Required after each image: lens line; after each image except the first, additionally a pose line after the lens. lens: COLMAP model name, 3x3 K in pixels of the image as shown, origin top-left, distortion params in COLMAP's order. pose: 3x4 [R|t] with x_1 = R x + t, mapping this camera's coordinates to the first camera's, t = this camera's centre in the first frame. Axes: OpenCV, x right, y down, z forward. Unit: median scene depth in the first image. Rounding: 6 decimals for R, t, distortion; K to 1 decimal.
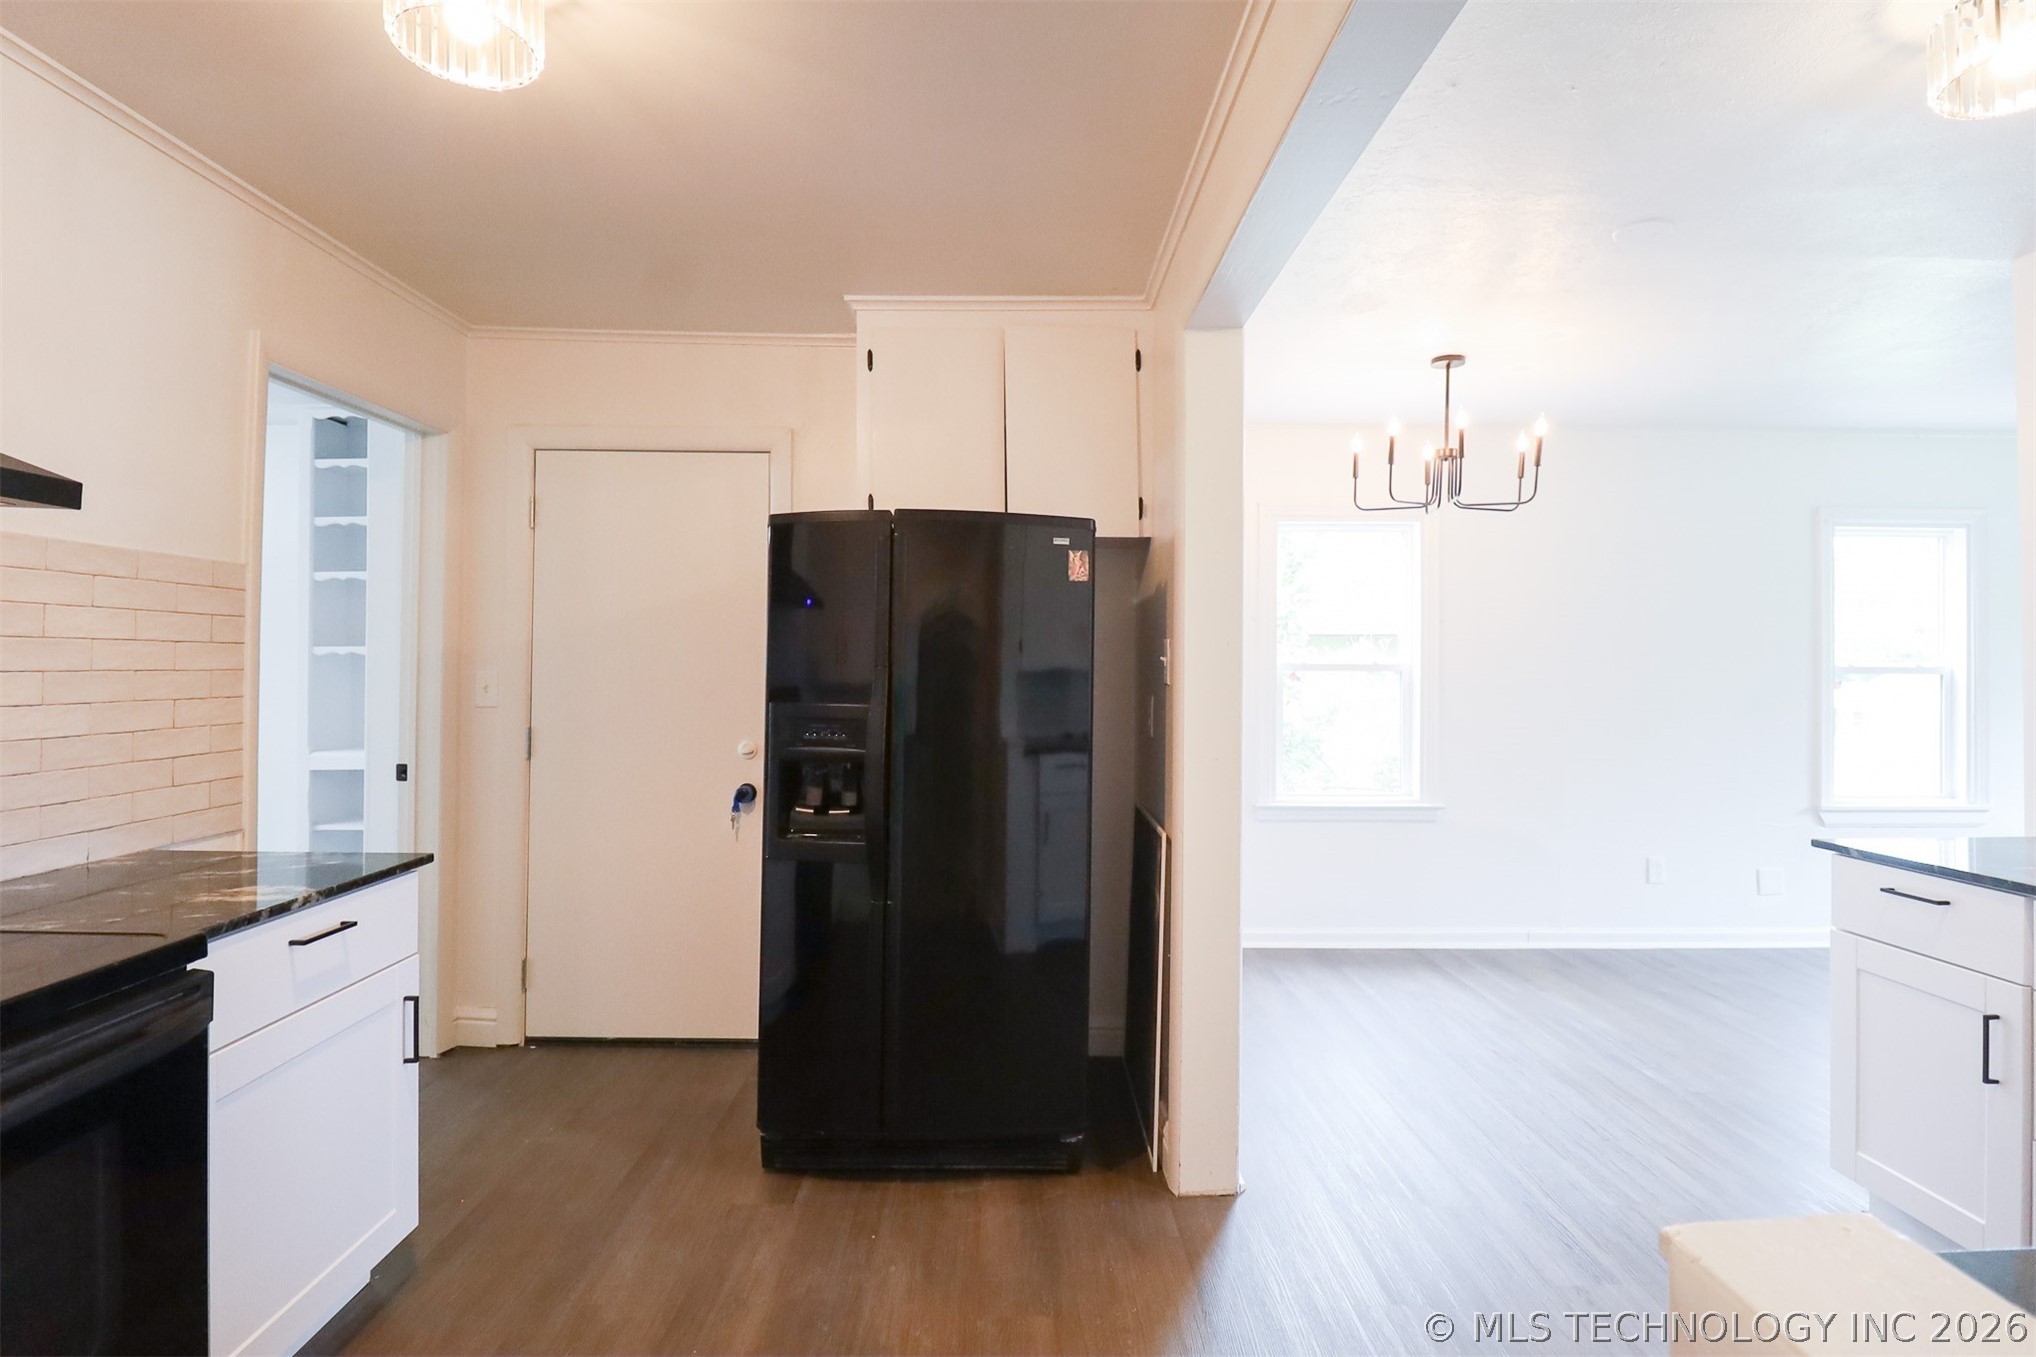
lens RADIAL K [[937.4, 0, 1008.8], [0, 937.4, 649.6], [0, 0, 1]] dist [-0.001511, -0.013693]
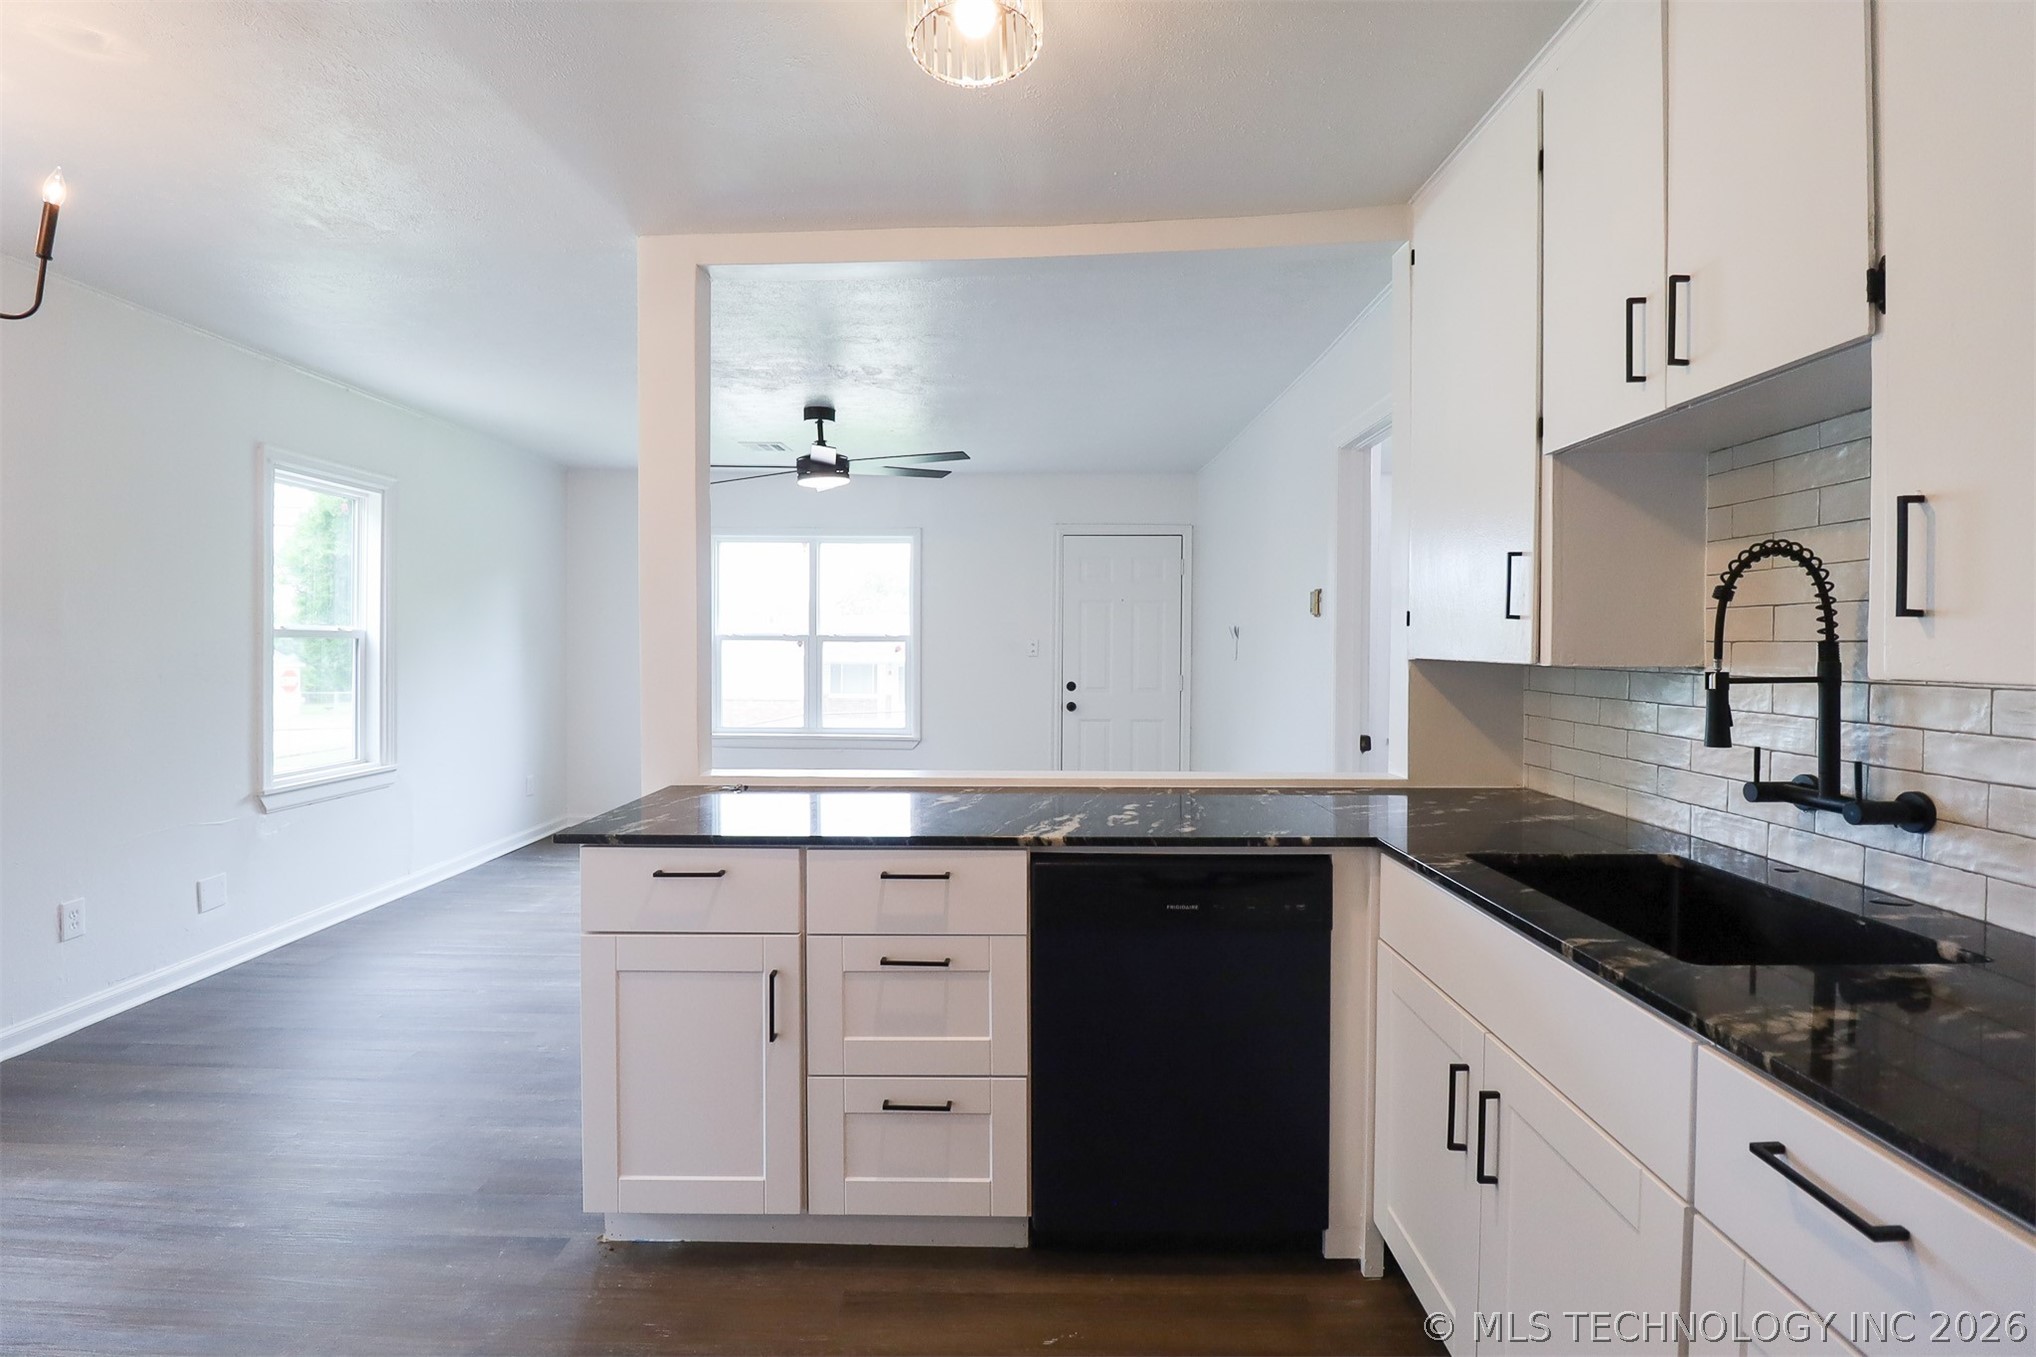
lens RADIAL K [[939.7, 0, 1009.8], [0, 939.7, 652.1], [0, 0, 1]] dist [-0.002100, -0.012646]
pose [[0.012542, -0.016063, 0.999792, 0.024114], [-0.023795, 0.999583, 0.016358, 0.011875], [-0.999638, -0.023995, 0.012155, 0.385786]]
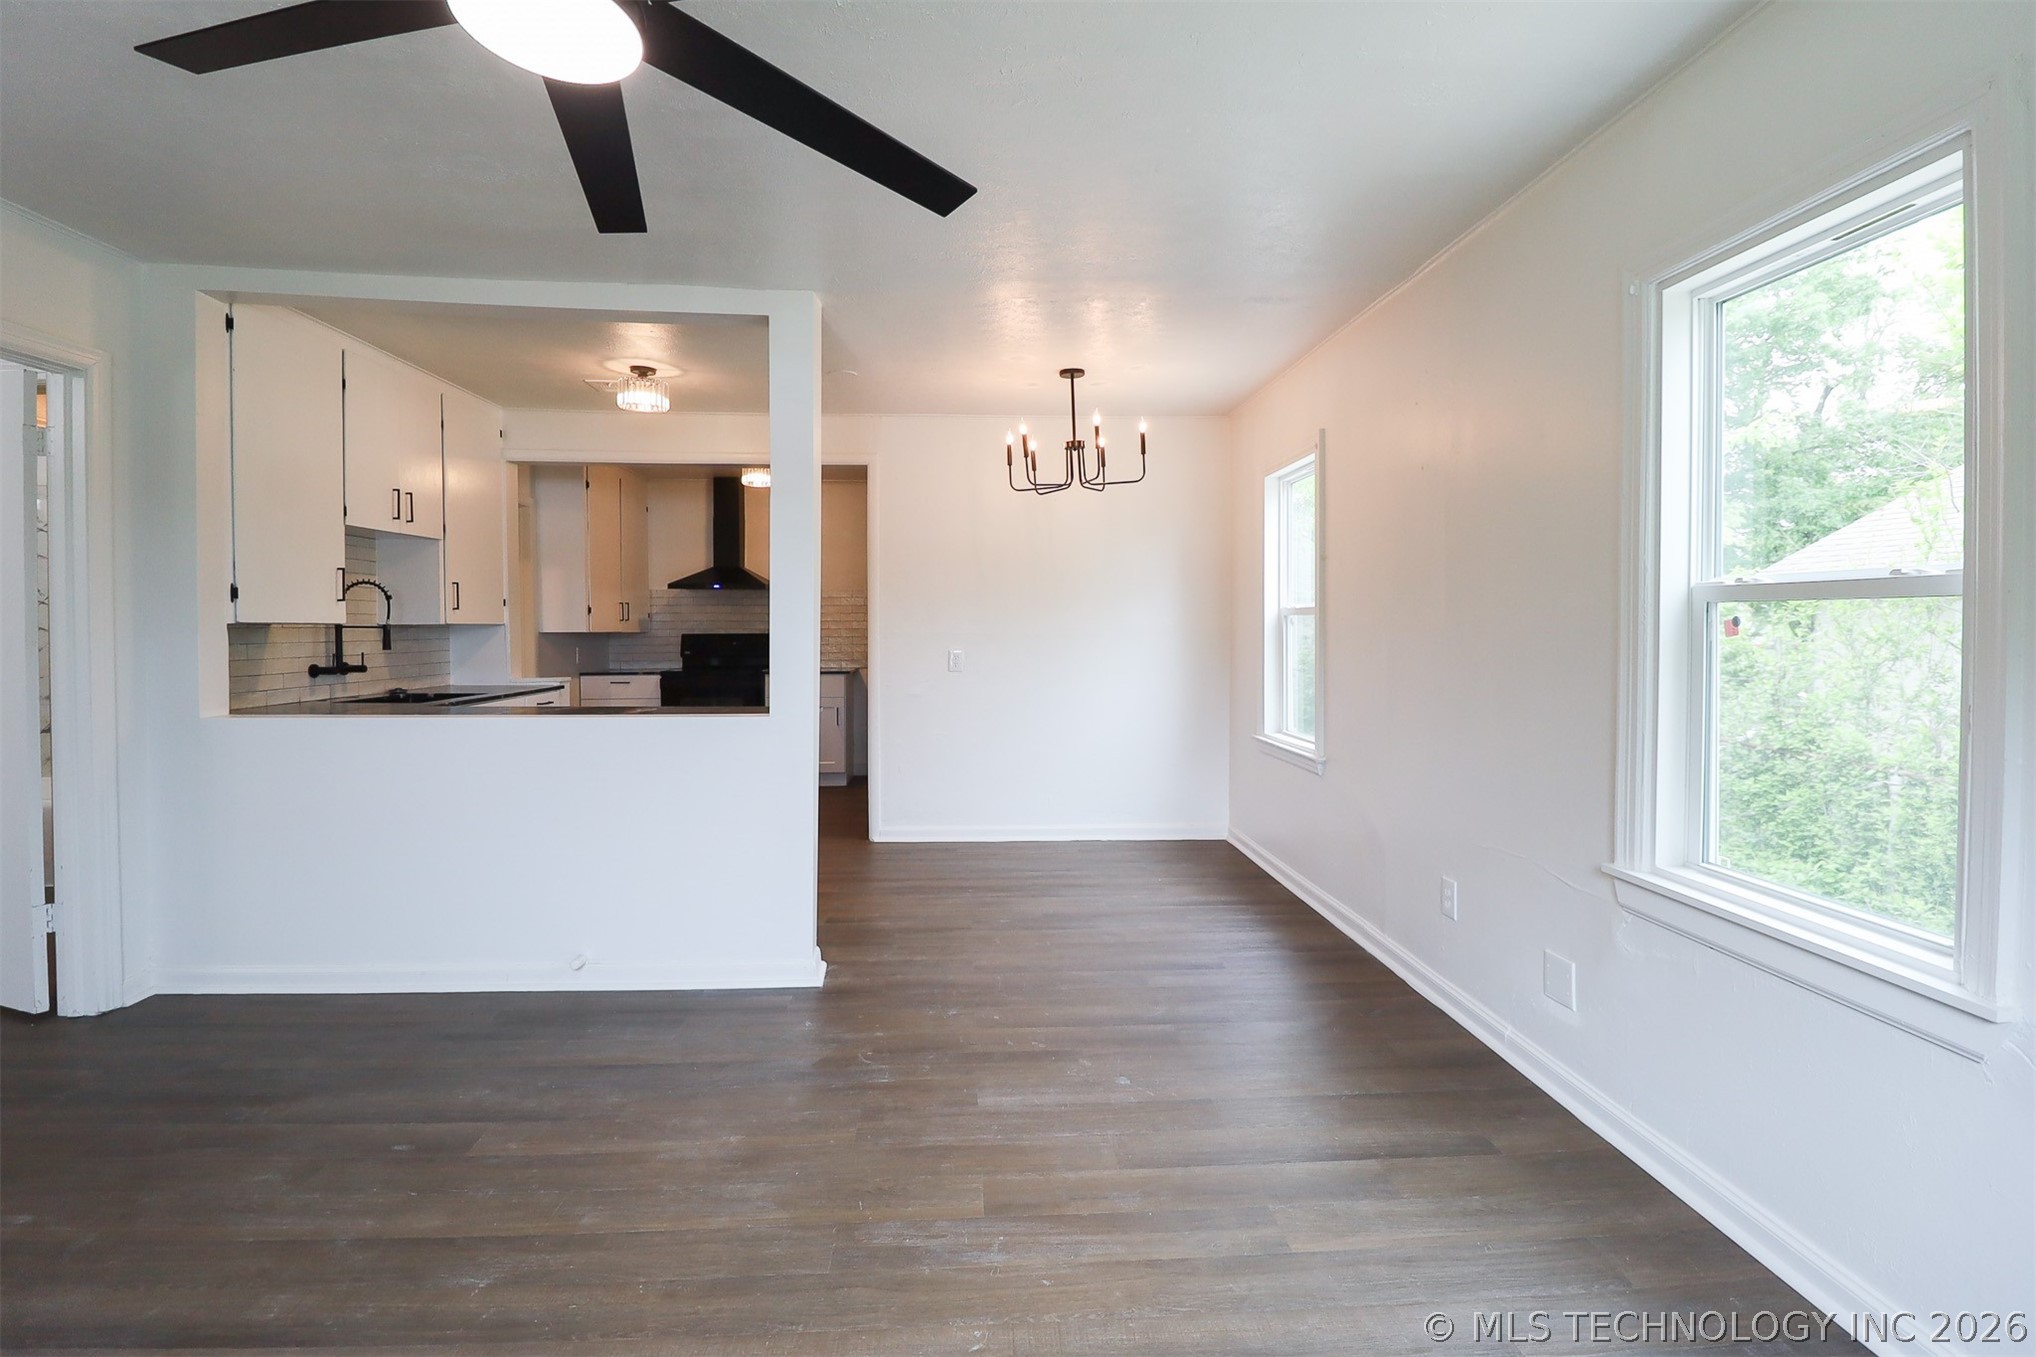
lens RADIAL K [[938.1, 0, 1014.3], [0, 938.1, 651.3], [0, 0, 1]] dist [0.001168, -0.014435]
pose [[0.057686, 0.020577, -0.998123, 1.758633], [0.018392, 0.999596, 0.021670, 0.044402], [0.998165, -0.019607, 0.057284, 0.836940]]
